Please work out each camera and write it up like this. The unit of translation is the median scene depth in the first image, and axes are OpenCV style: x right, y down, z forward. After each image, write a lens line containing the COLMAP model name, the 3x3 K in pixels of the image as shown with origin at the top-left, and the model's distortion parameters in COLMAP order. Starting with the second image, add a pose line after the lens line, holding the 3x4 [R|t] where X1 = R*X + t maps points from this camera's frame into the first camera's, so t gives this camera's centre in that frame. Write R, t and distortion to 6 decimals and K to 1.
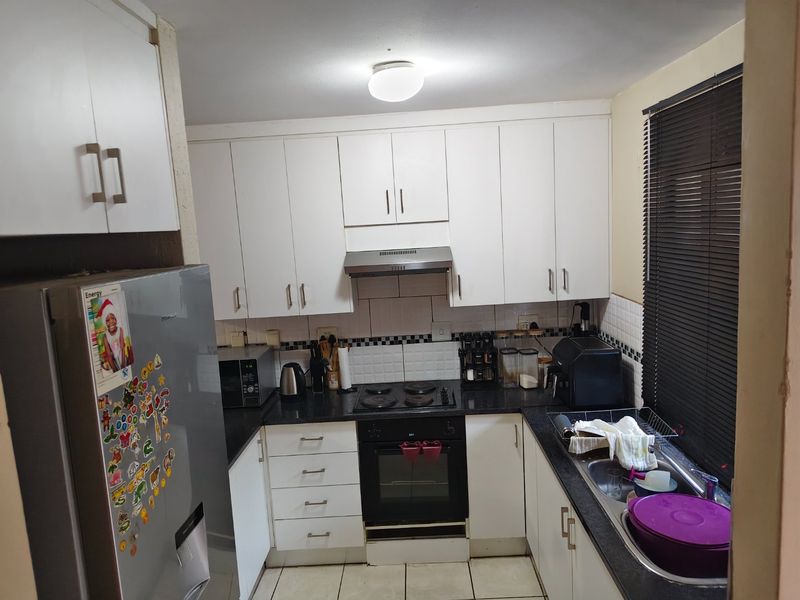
lens RADIAL K [[543.9, 0, 400.0], [0, 543.9, 300.0], [0, 0, 1]] dist [-0.000273, -0.007597]
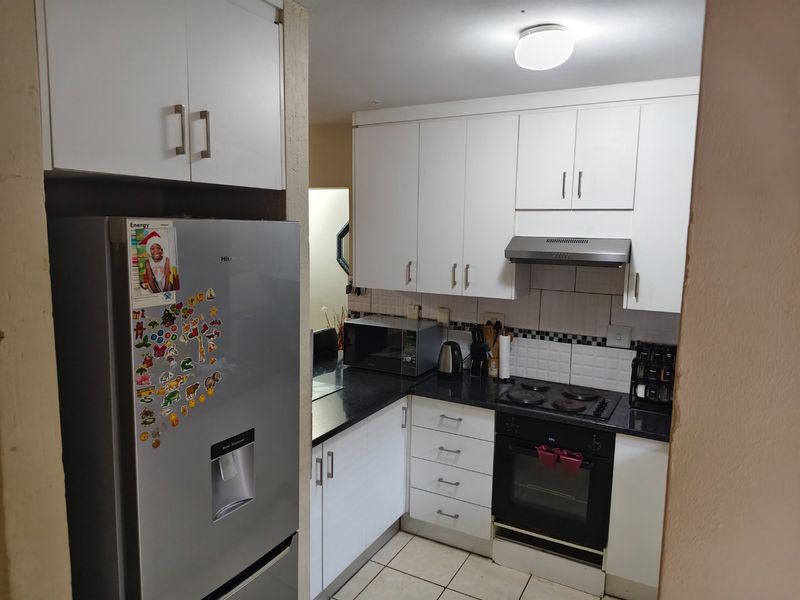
lens RADIAL K [[536.5, 0, 400.0], [0, 536.5, 300.0], [0, 0, 1]] dist [0.048136, -0.128266]
pose [[0.877244, 0.135170, -0.460622, 0.178709], [-0.130534, 0.990550, 0.042079, 0.009613], [0.461957, 0.023213, 0.886598, 0.068436]]
